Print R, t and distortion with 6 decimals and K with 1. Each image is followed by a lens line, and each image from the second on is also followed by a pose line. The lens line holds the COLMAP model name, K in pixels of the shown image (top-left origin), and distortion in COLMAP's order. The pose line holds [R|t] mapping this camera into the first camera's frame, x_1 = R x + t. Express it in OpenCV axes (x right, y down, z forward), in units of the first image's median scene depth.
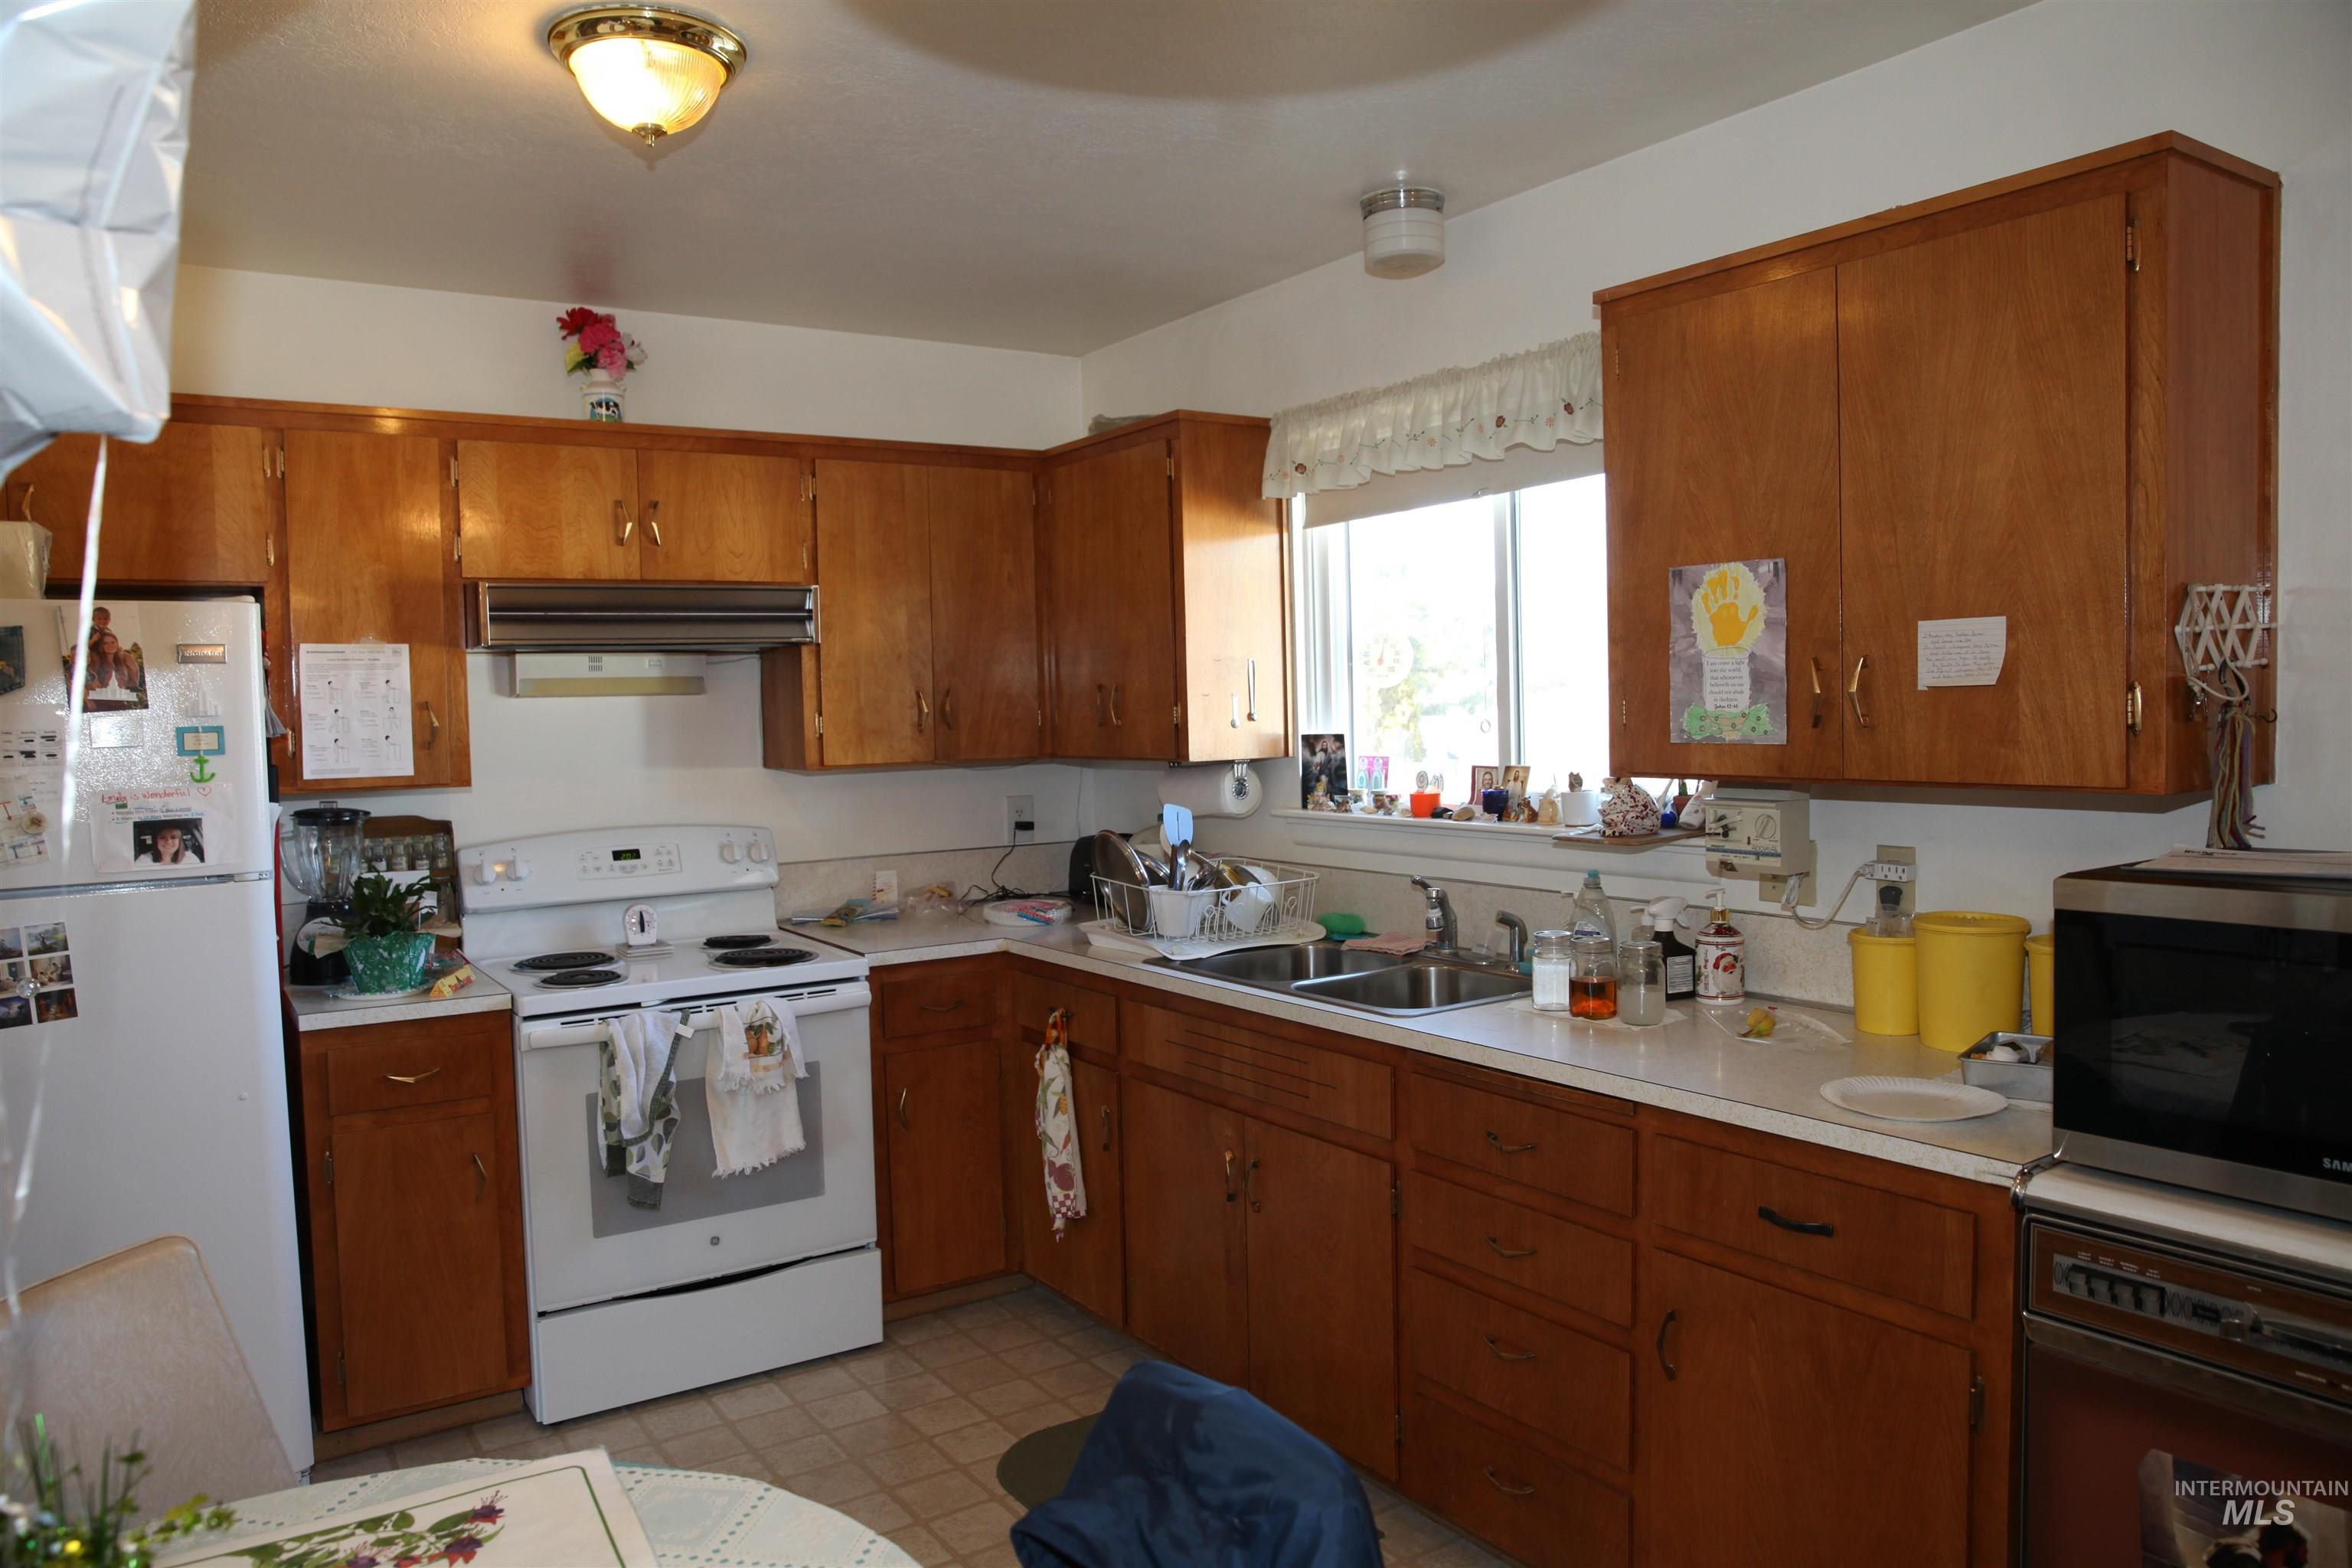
lens RADIAL K [[1610.0, 0, 1179.5], [0, 1610.0, 773.5], [0, 0, 1]] dist [-0.058066, 0.005681]
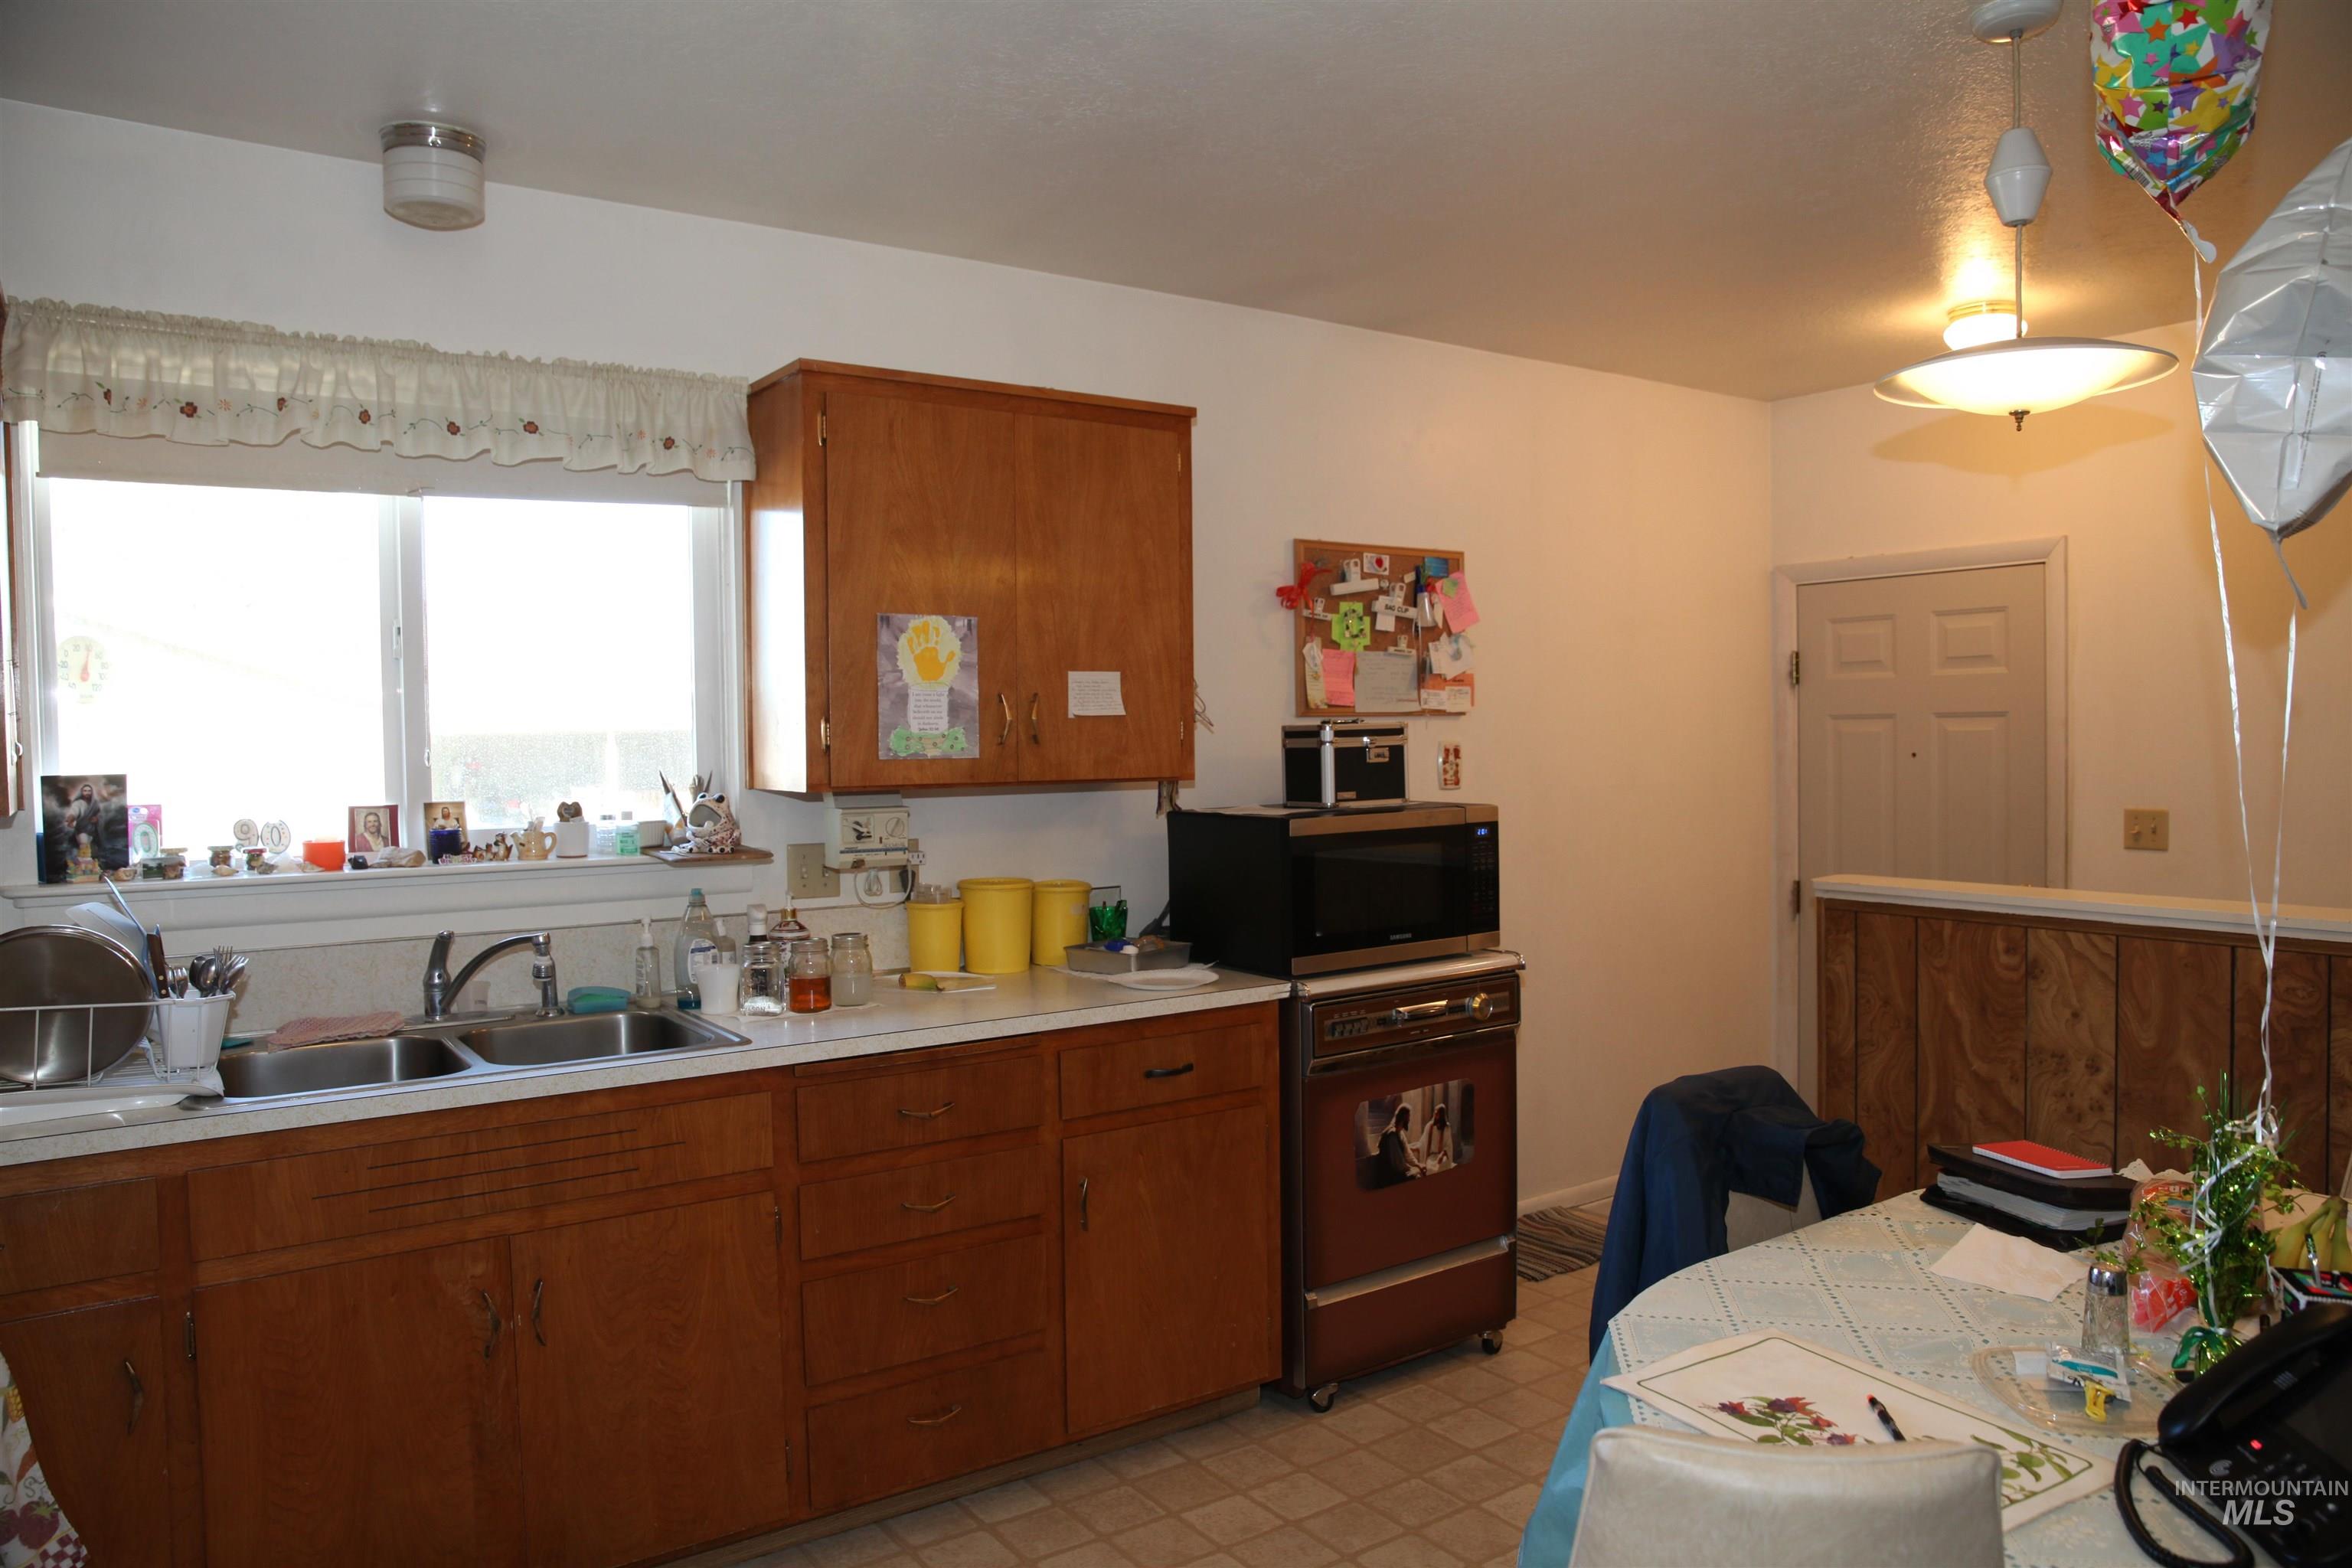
lens RADIAL K [[1610.0, 0, 1179.5], [0, 1610.0, 773.5], [0, 0, 1]] dist [-0.058066, 0.005681]
pose [[-0.012742, -0.001123, 0.999918, -0.915005], [0.057939, 0.998318, 0.001859, 0.001936], [-0.998239, 0.057958, -0.012656, 0.813963]]
